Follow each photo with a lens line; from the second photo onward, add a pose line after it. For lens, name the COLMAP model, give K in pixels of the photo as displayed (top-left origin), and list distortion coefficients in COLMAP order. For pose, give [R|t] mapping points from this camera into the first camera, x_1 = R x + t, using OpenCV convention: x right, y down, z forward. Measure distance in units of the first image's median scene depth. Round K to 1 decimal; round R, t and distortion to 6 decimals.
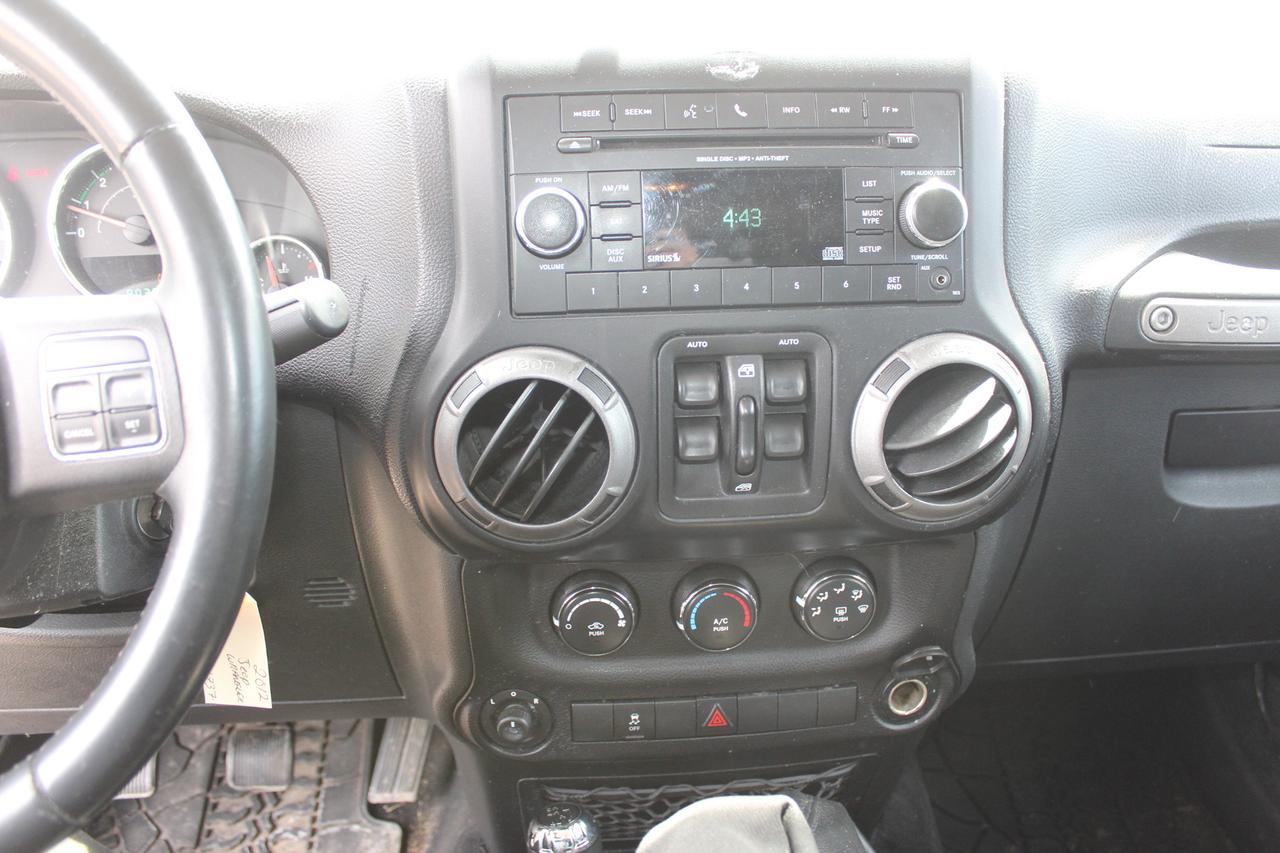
lens RADIAL K [[1060.6, 0, 641.4], [0, 1060.6, 408.7], [0, 0, 1]] dist [-0.163848, 0.125779]
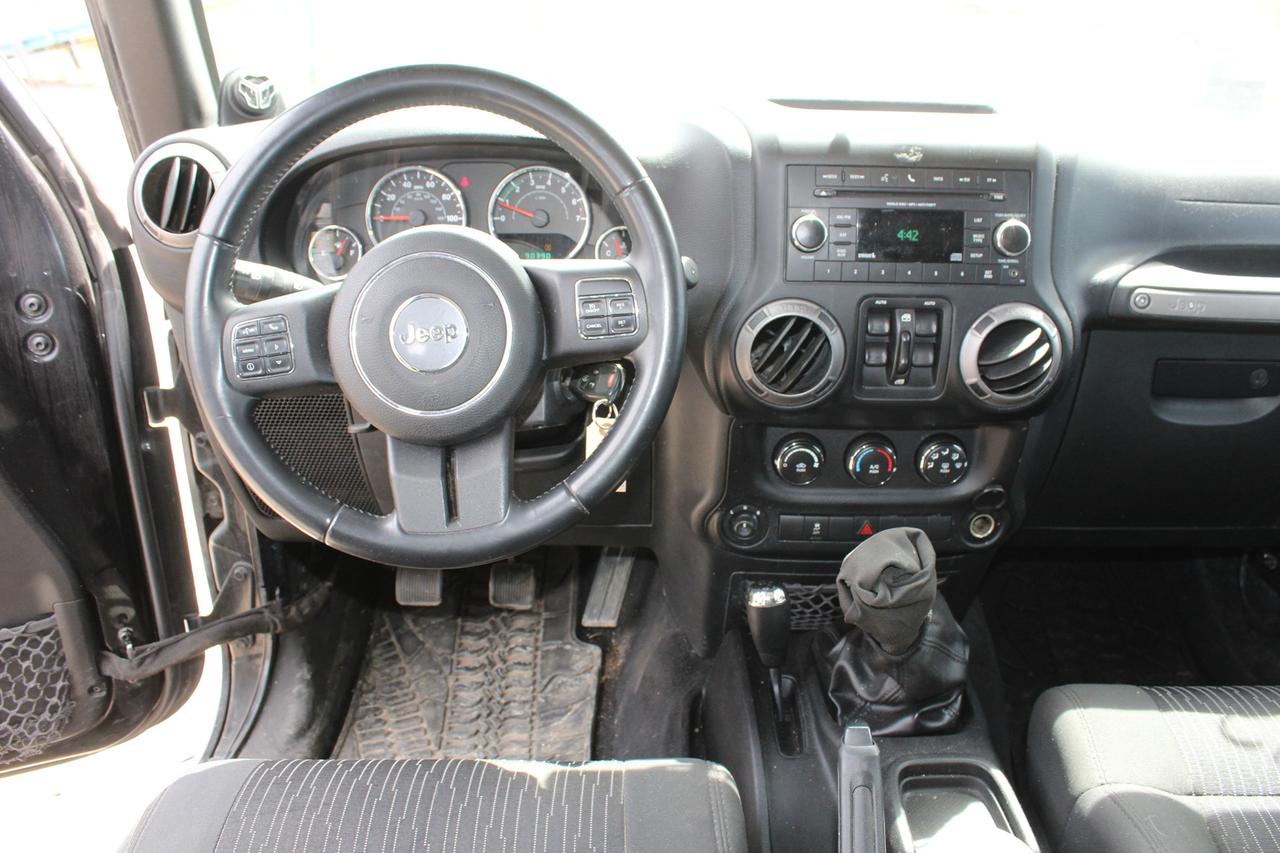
lens RADIAL K [[1060.6, 0, 642.3], [0, 1060.6, 404.8], [0, 0, 1]] dist [-0.163848, 0.125779]
pose [[0.996370, 0.050451, -0.068562, -0.216055], [-0.048185, 0.998249, 0.034316, 0.072192], [0.070173, -0.030888, 0.997056, -0.828202]]
